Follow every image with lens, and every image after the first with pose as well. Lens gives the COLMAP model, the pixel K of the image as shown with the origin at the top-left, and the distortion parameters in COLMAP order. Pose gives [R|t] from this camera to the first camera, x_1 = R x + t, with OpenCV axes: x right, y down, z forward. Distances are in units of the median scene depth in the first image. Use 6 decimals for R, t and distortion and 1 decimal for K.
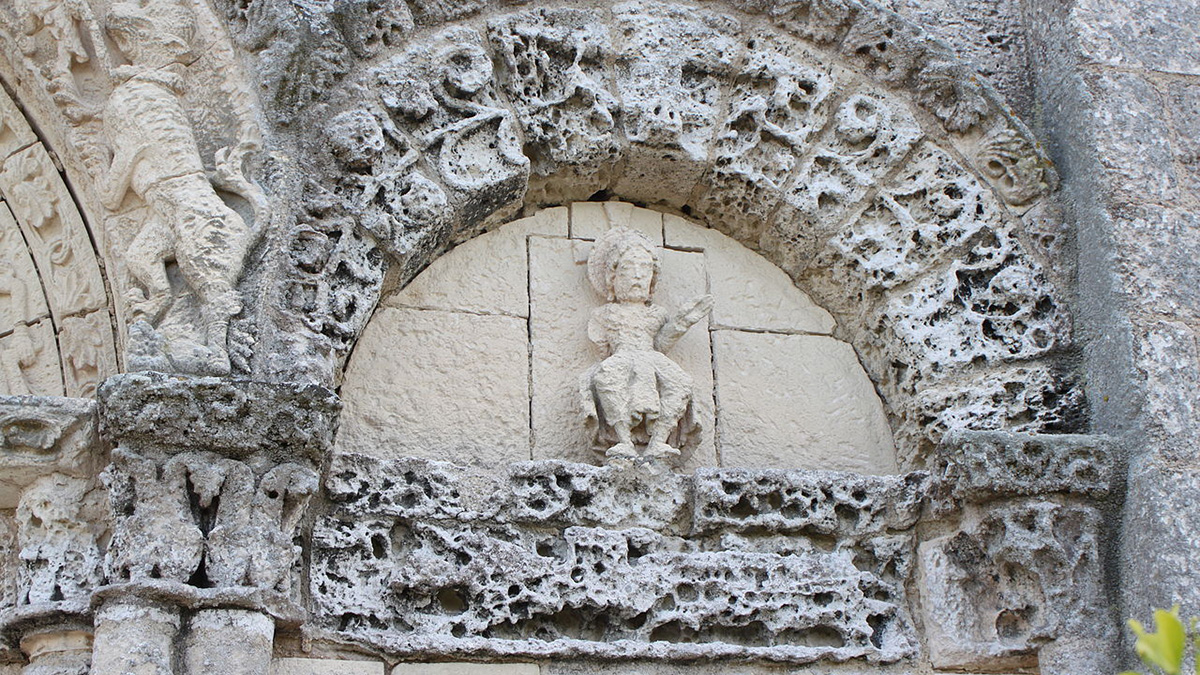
lens RADIAL K [[2022.5, 0, 595.7], [0, 2022.5, 334.0], [0, 0, 1]] dist [-0.044226, 0.000000]
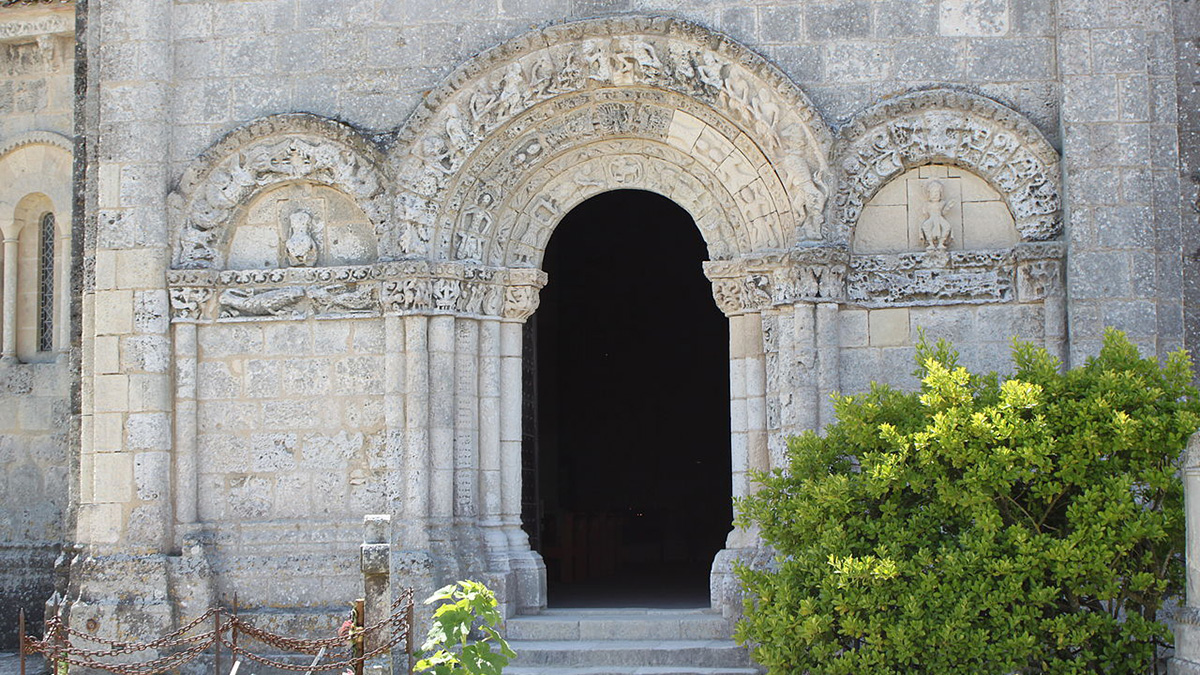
lens RADIAL K [[2022.5, 0, 599.5], [0, 2022.5, 339.0], [0, 0, 1]] dist [-0.044226, 0.000000]
pose [[0.922863, -0.011556, -0.384955, 0.861492], [0.148670, 0.932761, 0.328410, -1.072239], [0.355276, -0.360309, 0.862529, -2.411758]]
